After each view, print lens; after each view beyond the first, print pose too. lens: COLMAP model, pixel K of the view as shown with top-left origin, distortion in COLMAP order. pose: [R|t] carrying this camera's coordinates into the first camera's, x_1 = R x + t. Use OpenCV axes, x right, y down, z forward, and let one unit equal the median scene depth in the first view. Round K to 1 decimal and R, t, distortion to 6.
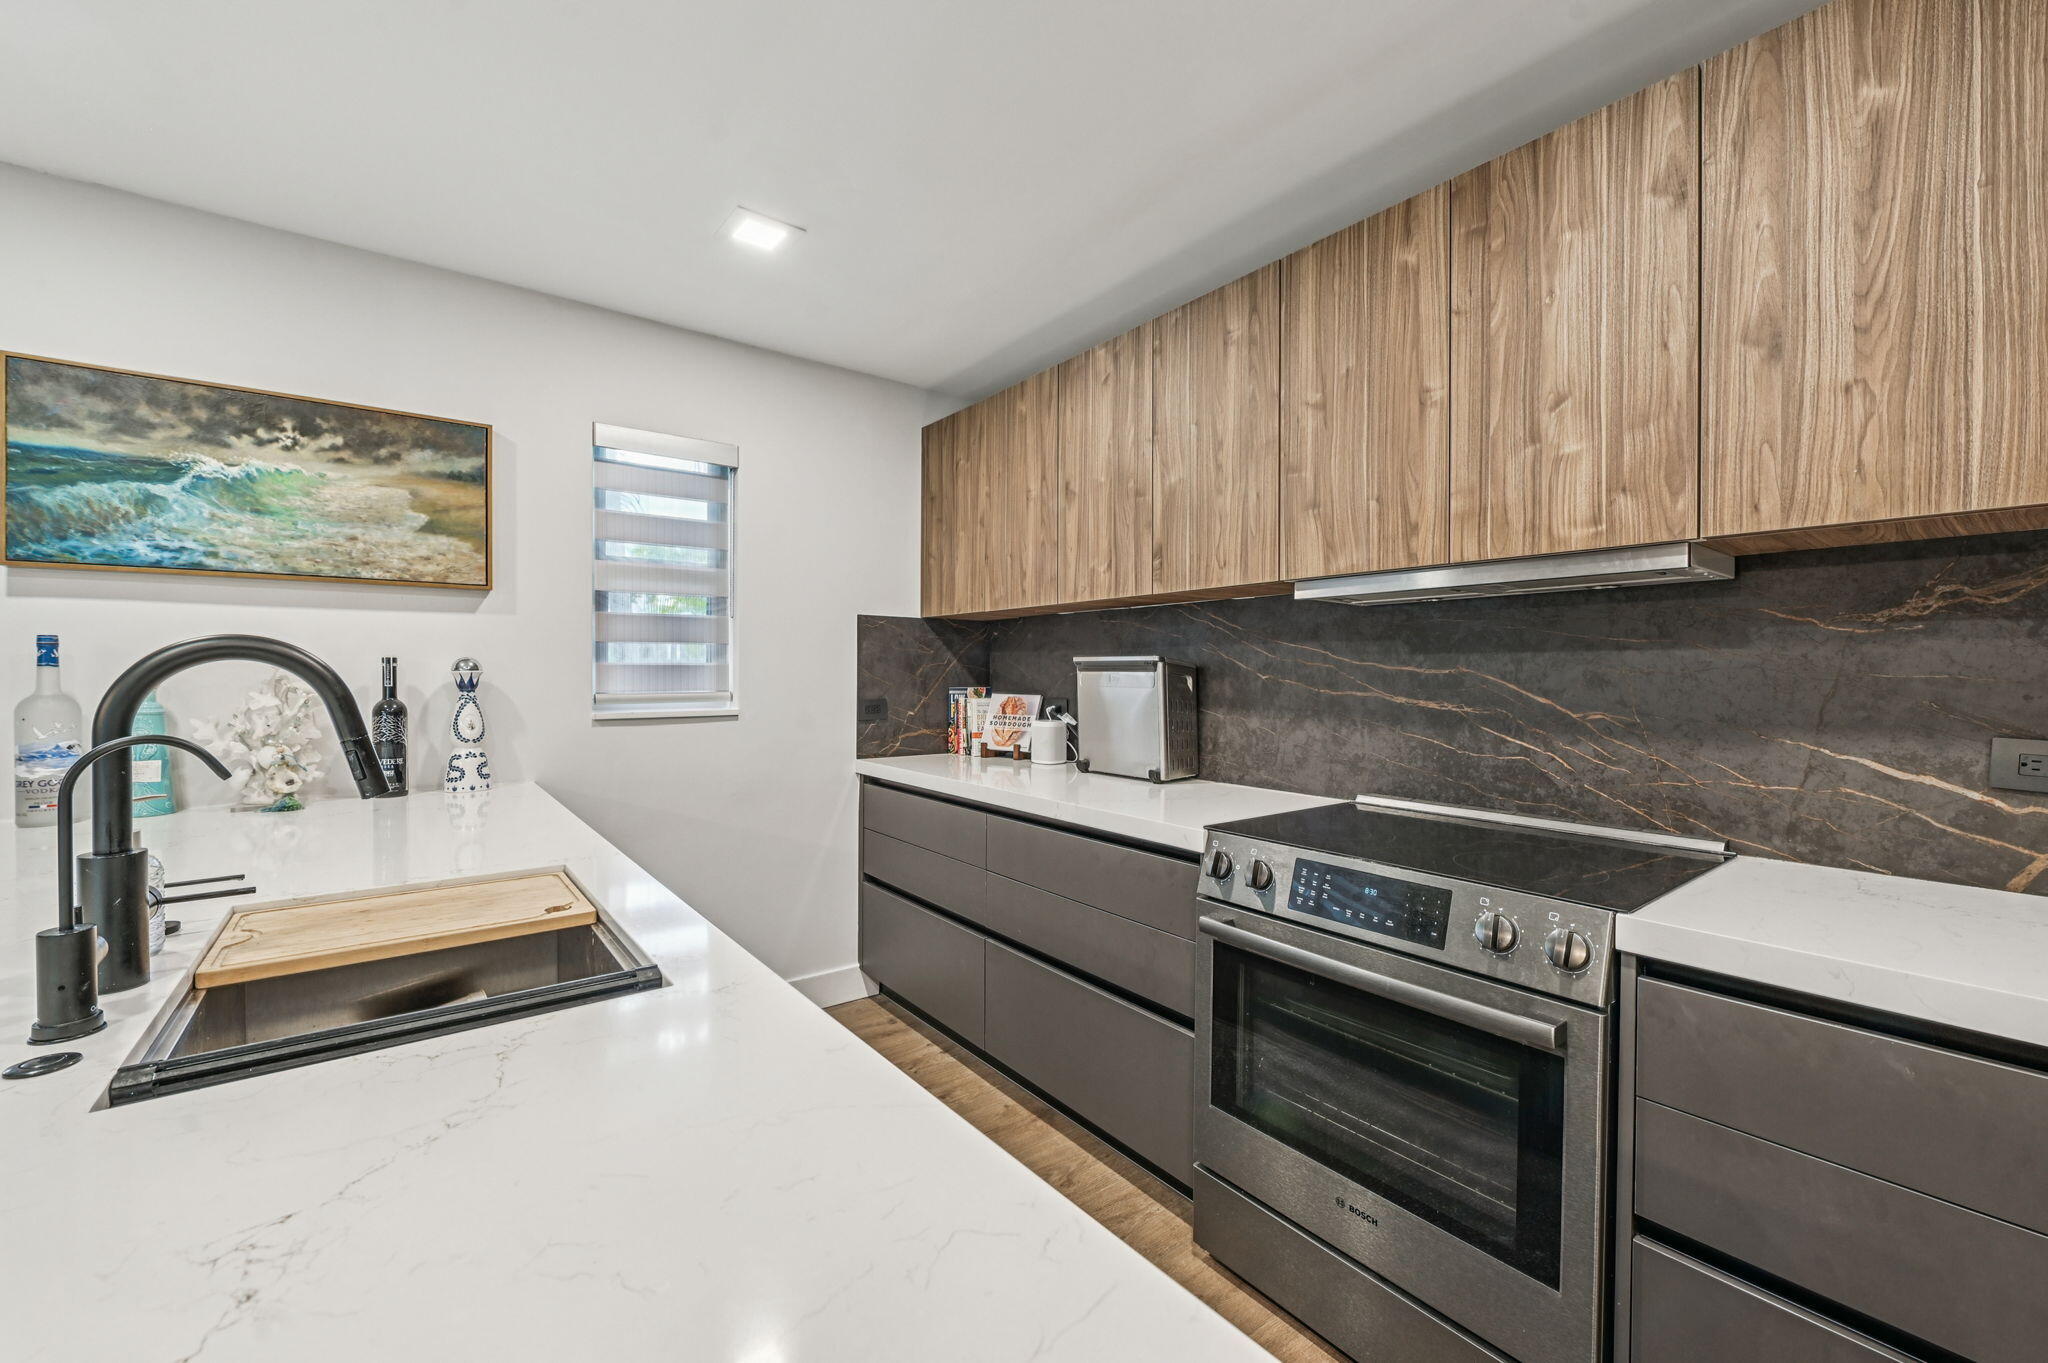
lens RADIAL K [[826.5, 0, 1024.0], [0, 826.5, 681.5], [0, 0, 1]] dist [-0.007039, -0.000154]
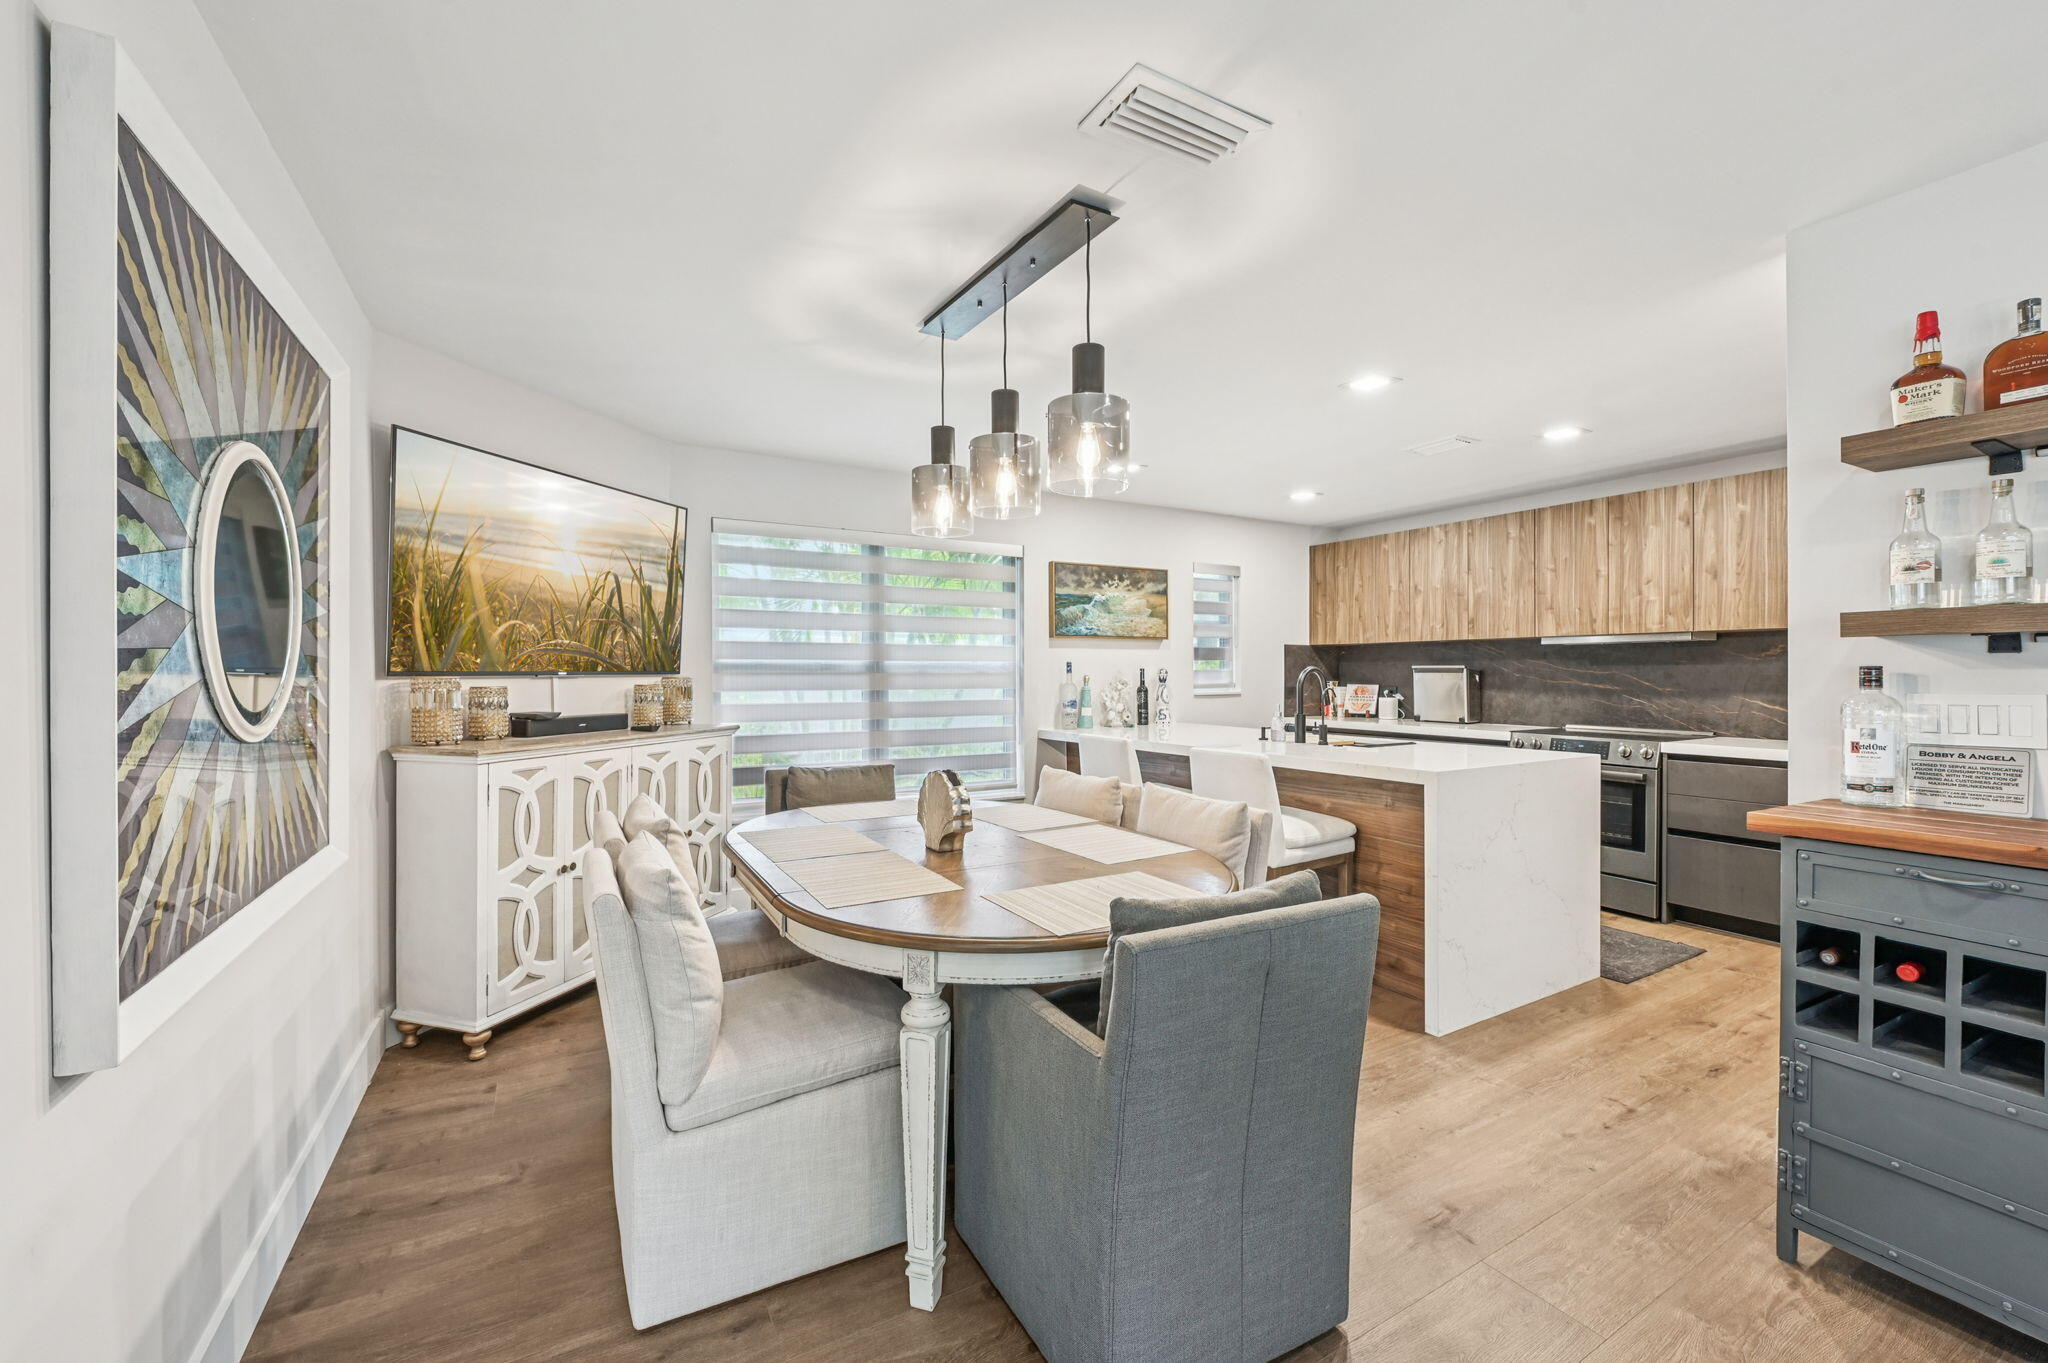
lens RADIAL K [[826.5, 0, 1024.0], [0, 826.5, 681.5], [0, 0, 1]] dist [-0.007039, -0.000154]
pose [[0.990749, -0.002974, -0.135676, -0.840648], [0.002980, 0.999996, -0.000163, 0.009445], [0.135676, -0.000243, 0.990753, -1.600592]]
